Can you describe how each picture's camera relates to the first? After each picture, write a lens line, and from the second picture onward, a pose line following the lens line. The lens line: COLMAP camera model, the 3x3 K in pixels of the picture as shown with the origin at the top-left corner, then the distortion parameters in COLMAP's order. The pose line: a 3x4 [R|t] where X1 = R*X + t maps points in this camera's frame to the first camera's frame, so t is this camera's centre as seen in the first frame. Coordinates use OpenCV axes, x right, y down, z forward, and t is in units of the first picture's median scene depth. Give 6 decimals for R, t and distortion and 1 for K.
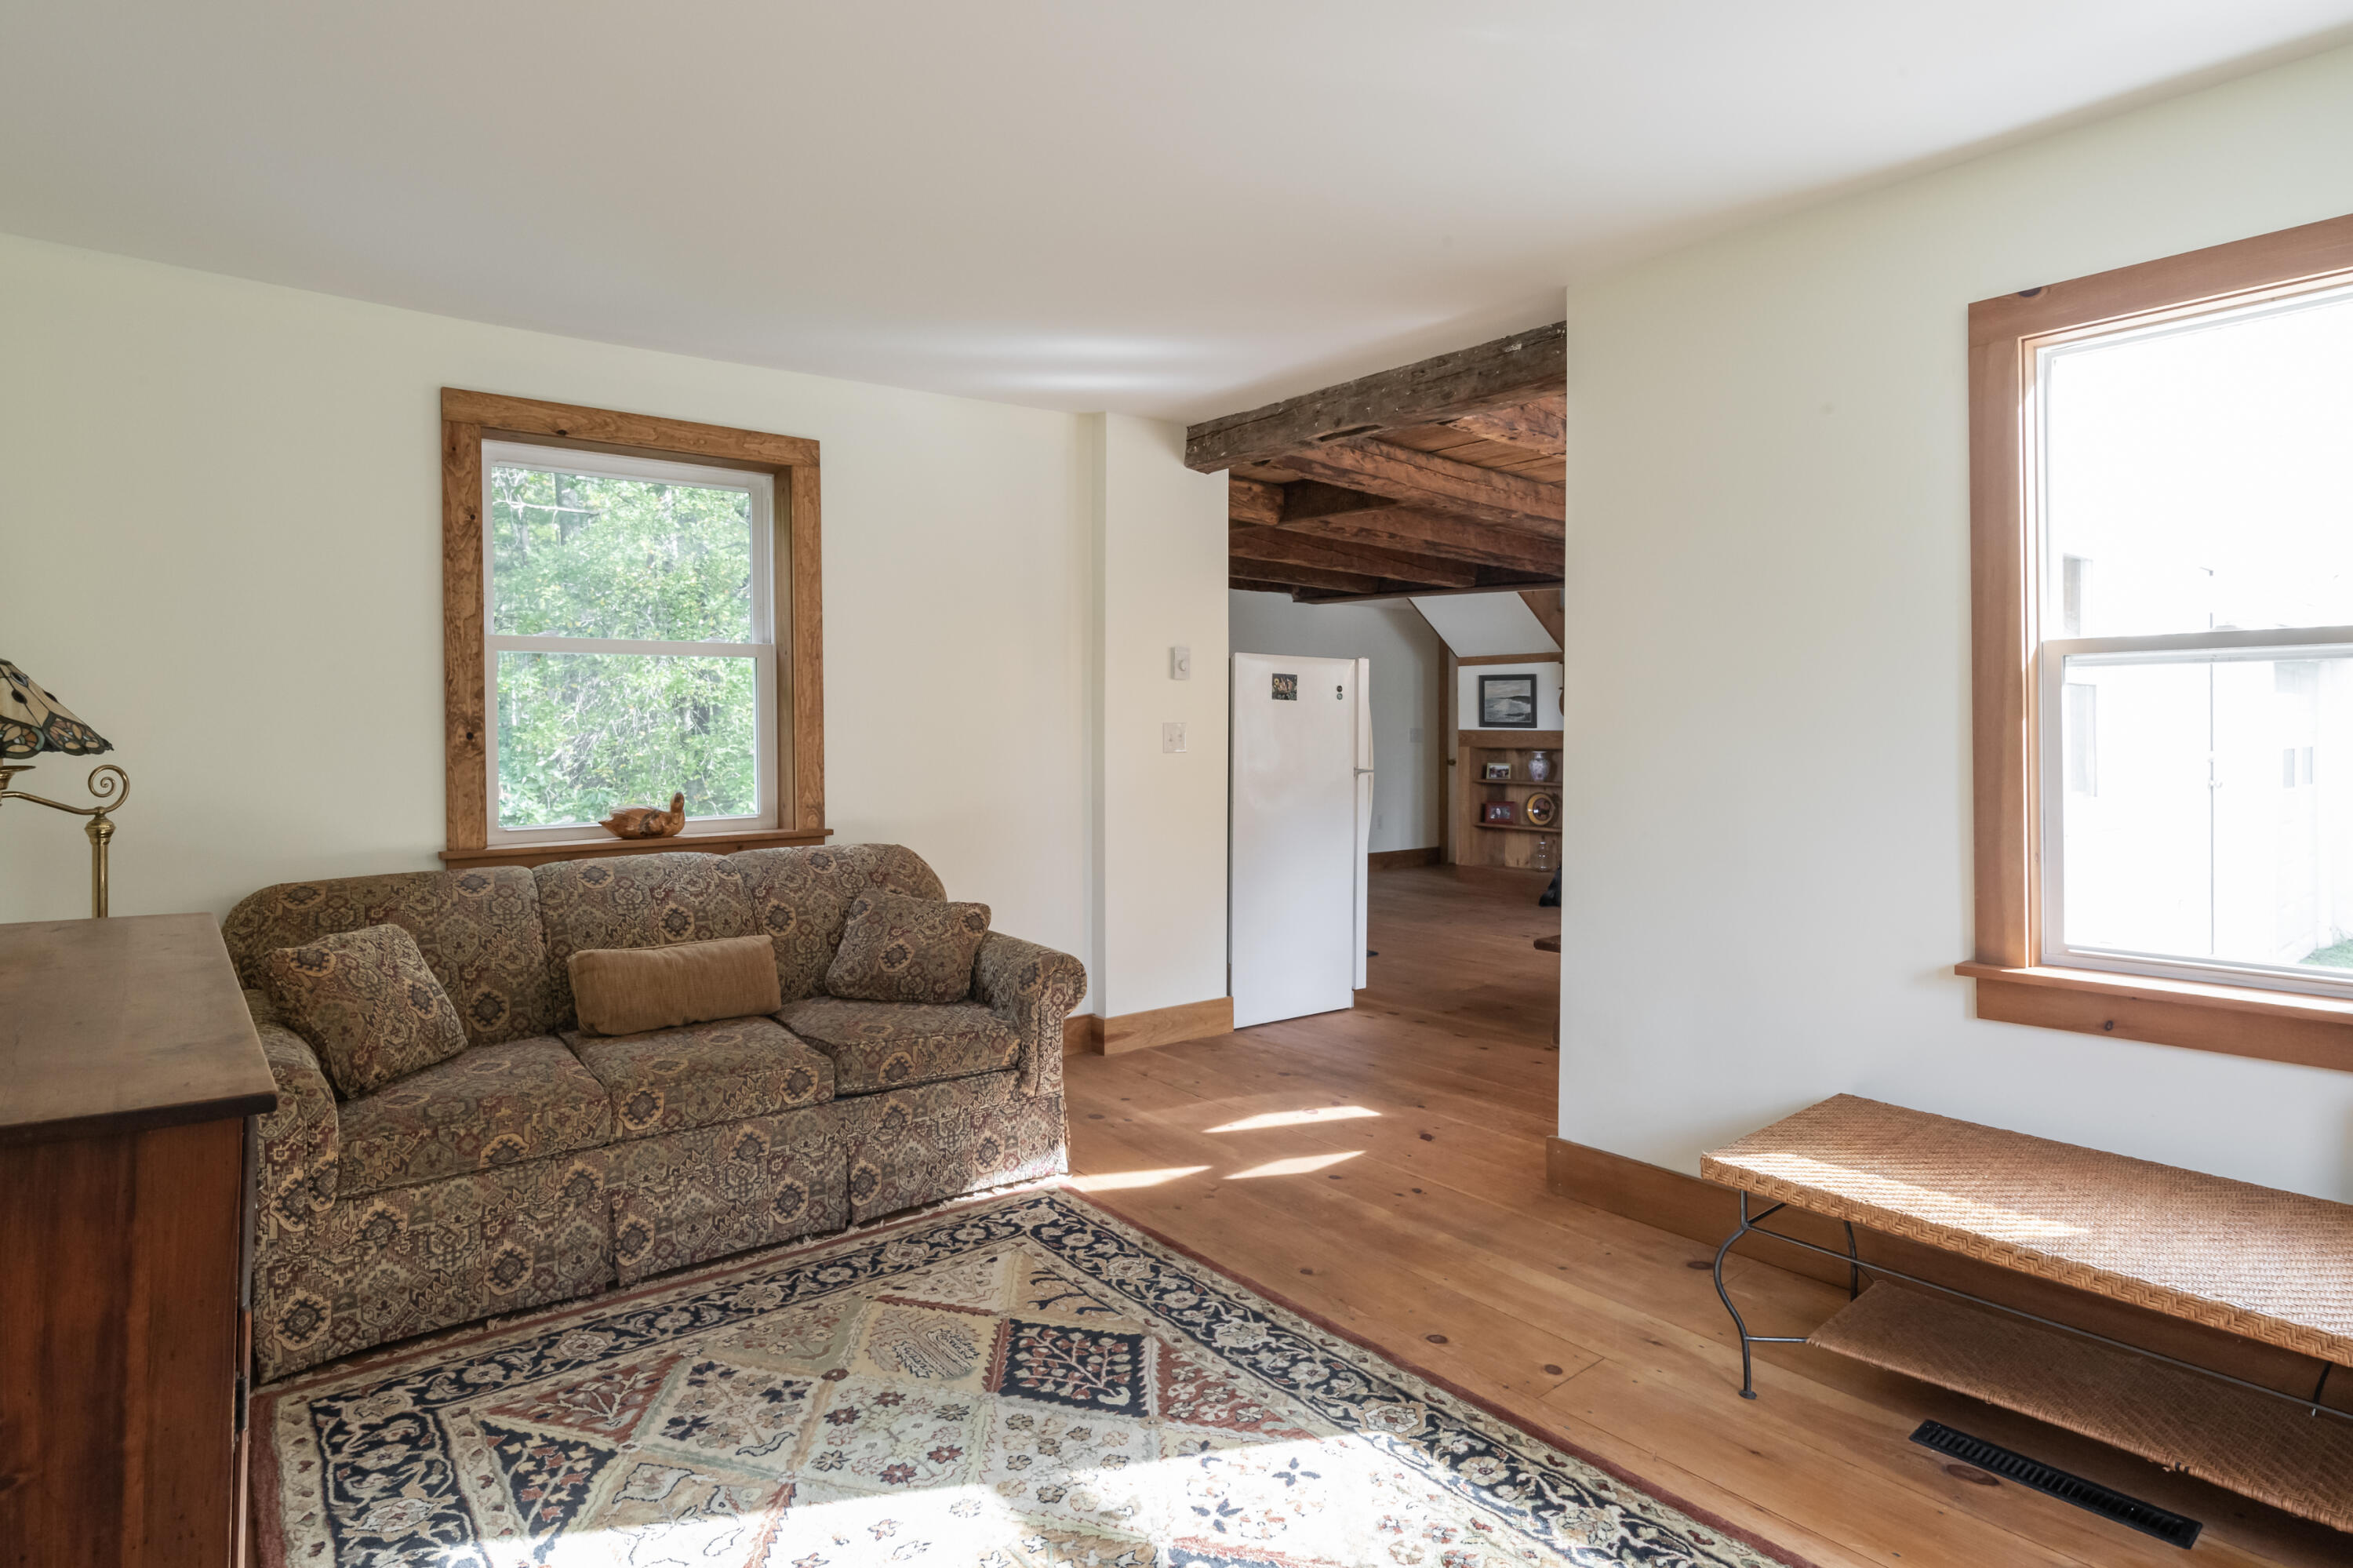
lens RADIAL K [[1247.2, 0, 1190.4], [0, 1247.2, 727.4], [0, 0, 1]] dist [0.001673, -0.000119]
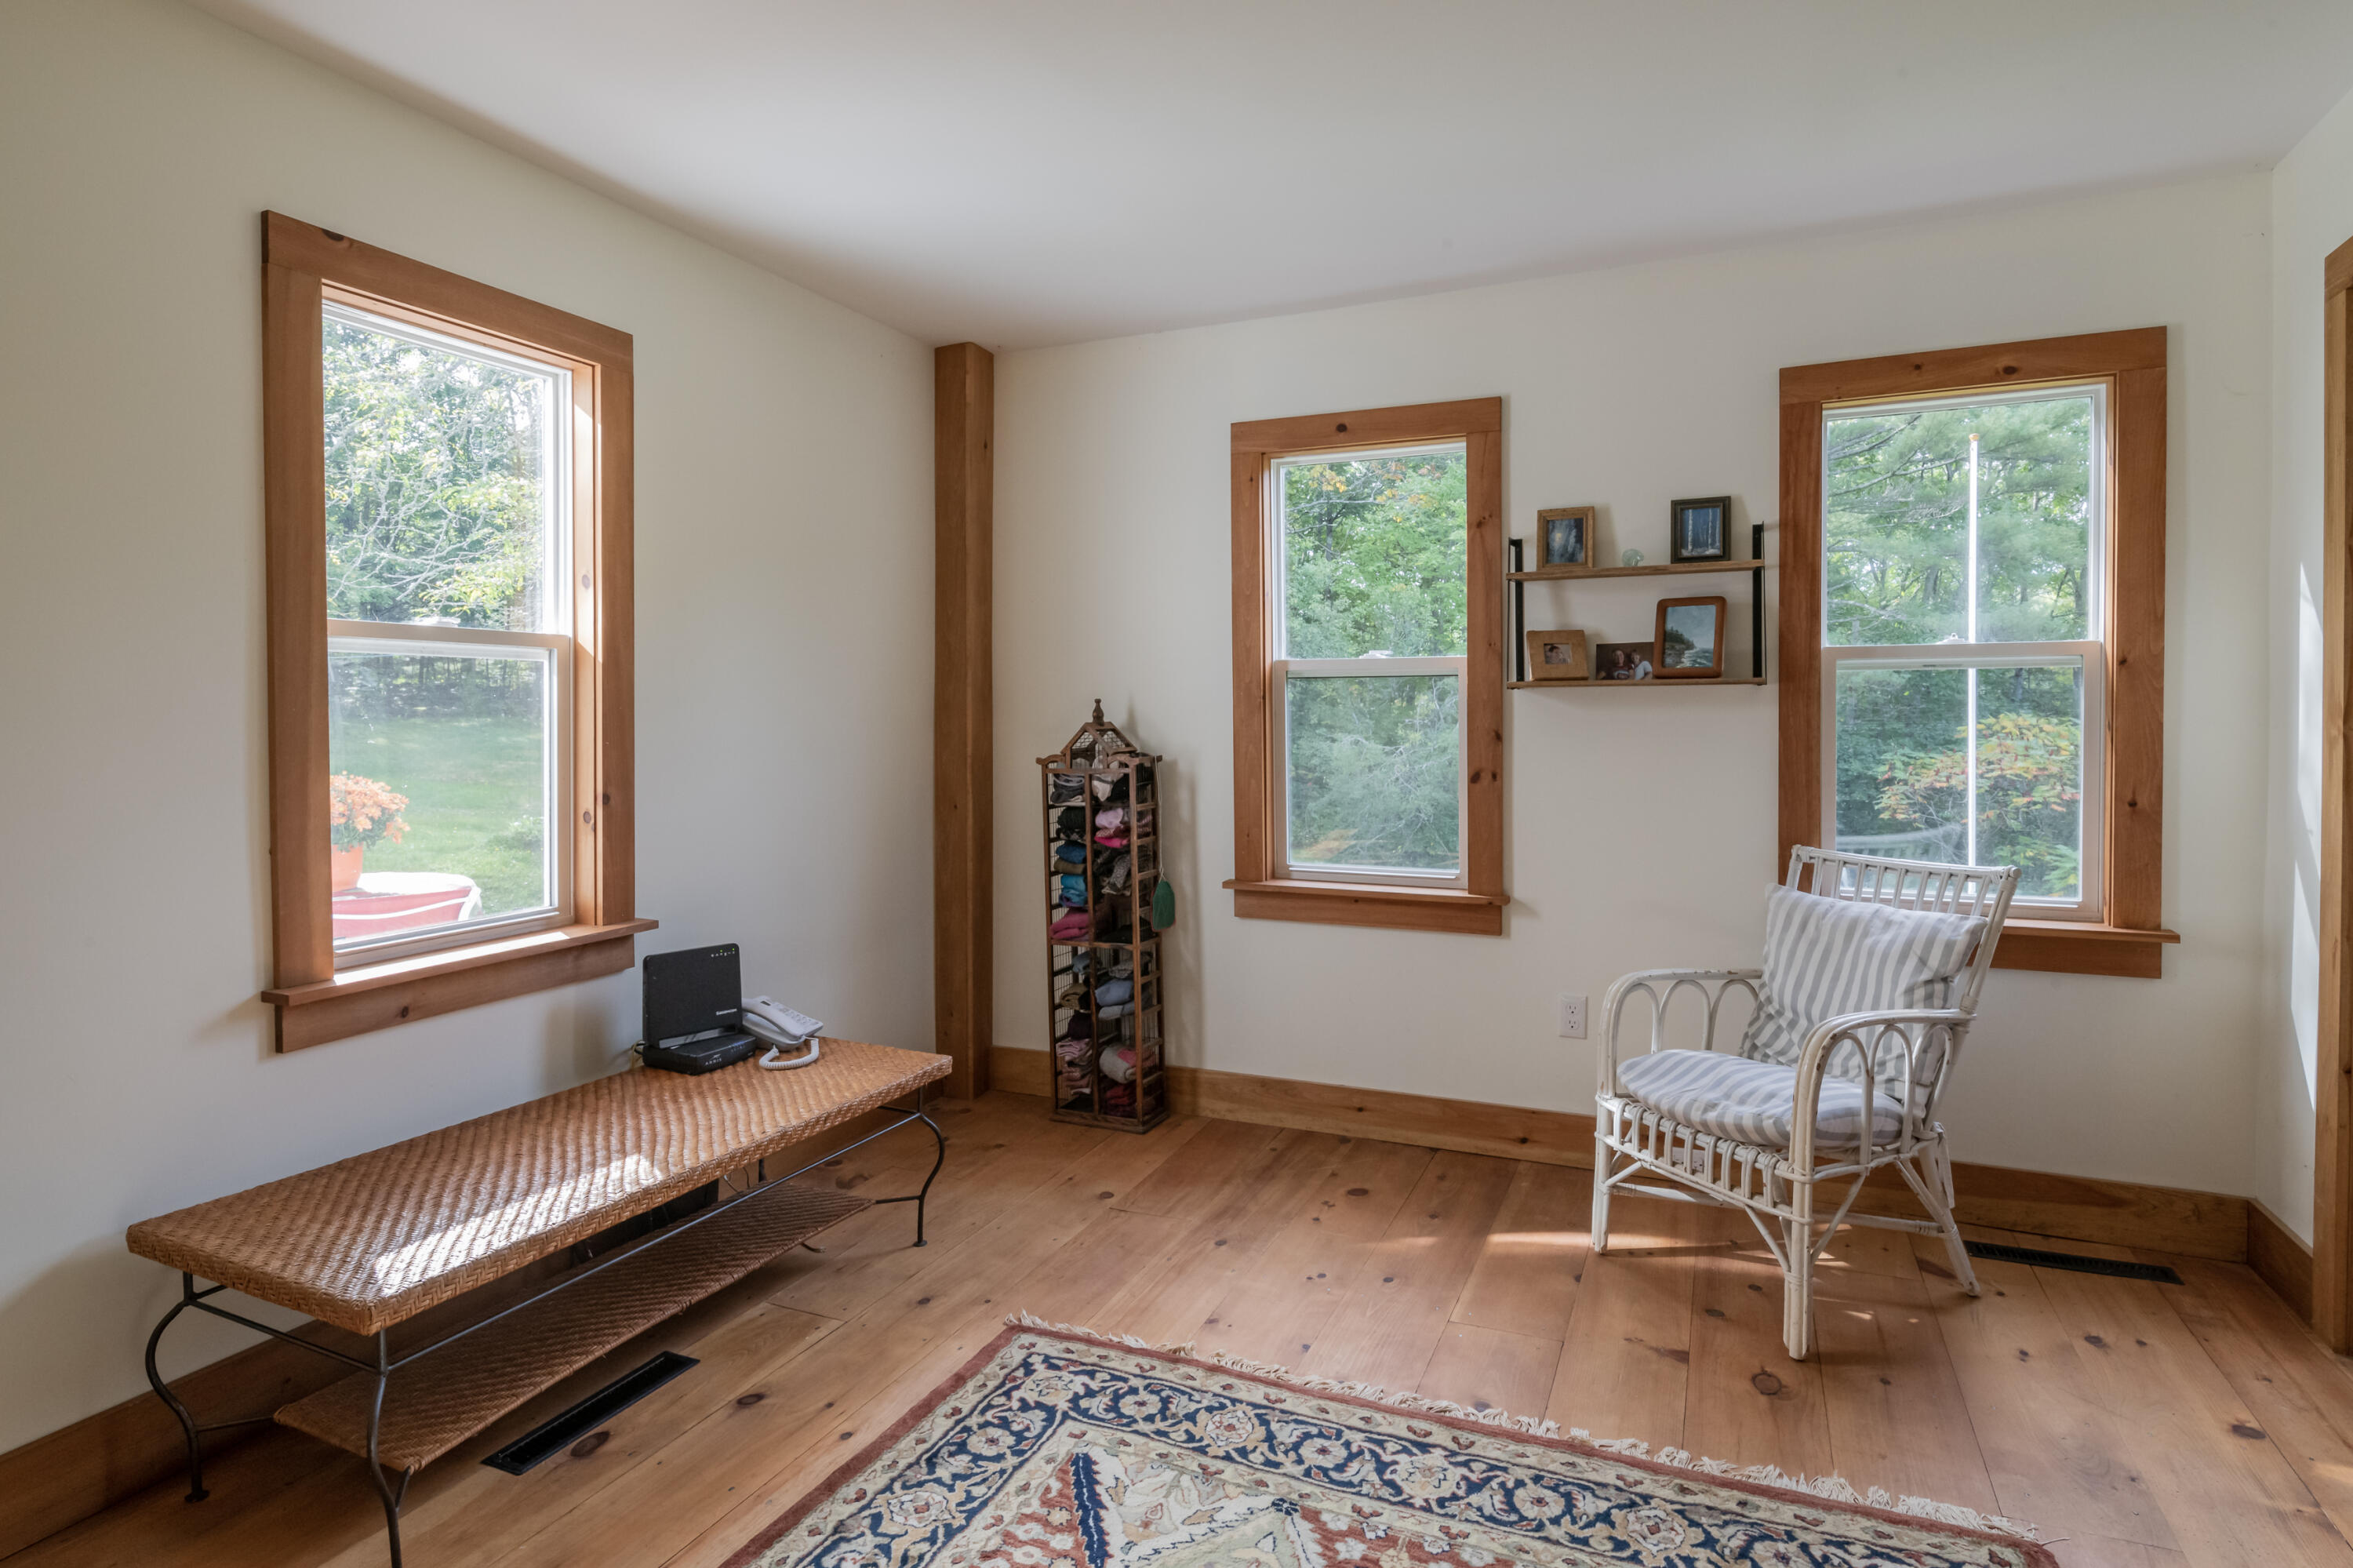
lens RADIAL K [[1247.2, 0, 1202.4], [0, 1247.2, 725.7], [0, 0, 1]] dist [0.001673, -0.000119]
pose [[-0.441767, -0.000347, 0.897130, -0.450462], [0.003324, 0.999992, 0.002023, 0.010019], [-0.897124, 0.003876, -0.441762, 0.884403]]
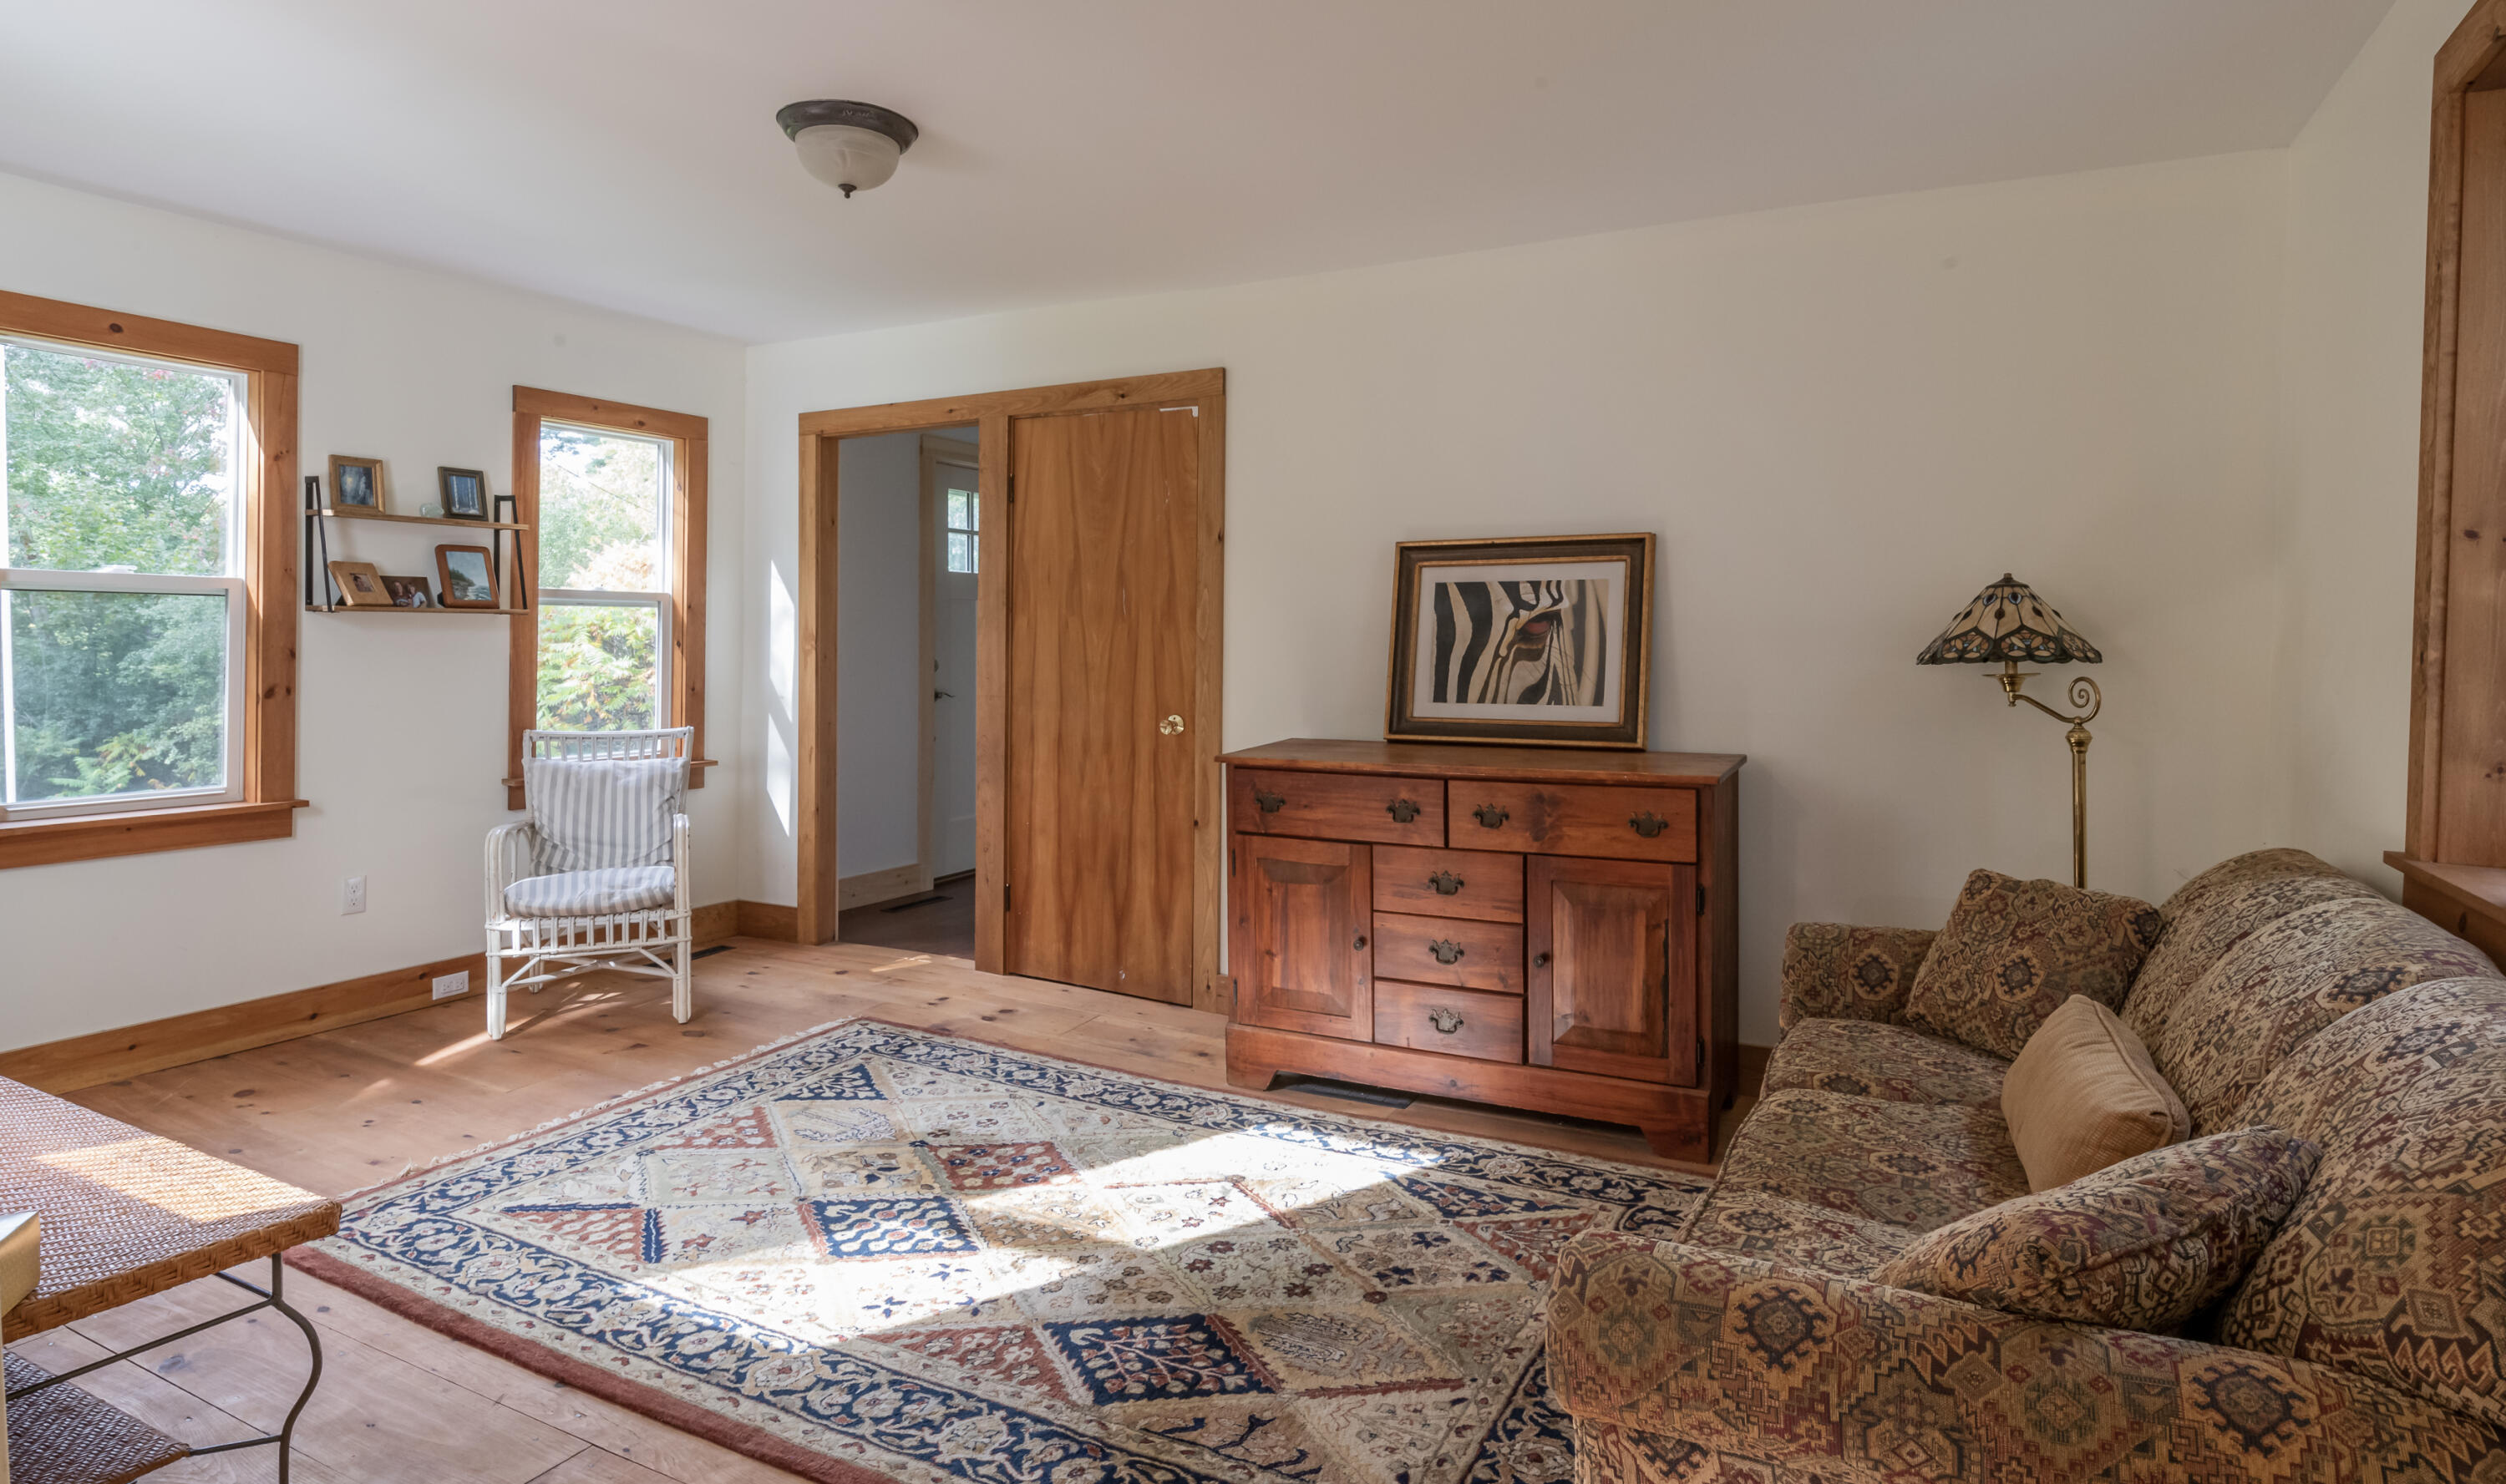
lens RADIAL K [[1357.7, 0, 1261.8], [0, 1357.7, 644.6], [0, 0, 1]] dist [-0.002611, -0.000318]
pose [[-0.922342, -0.001018, -0.386374, 0.213967], [-0.003533, 0.999977, 0.005799, 0.000004], [0.386359, 0.006714, -0.922324, 1.975336]]
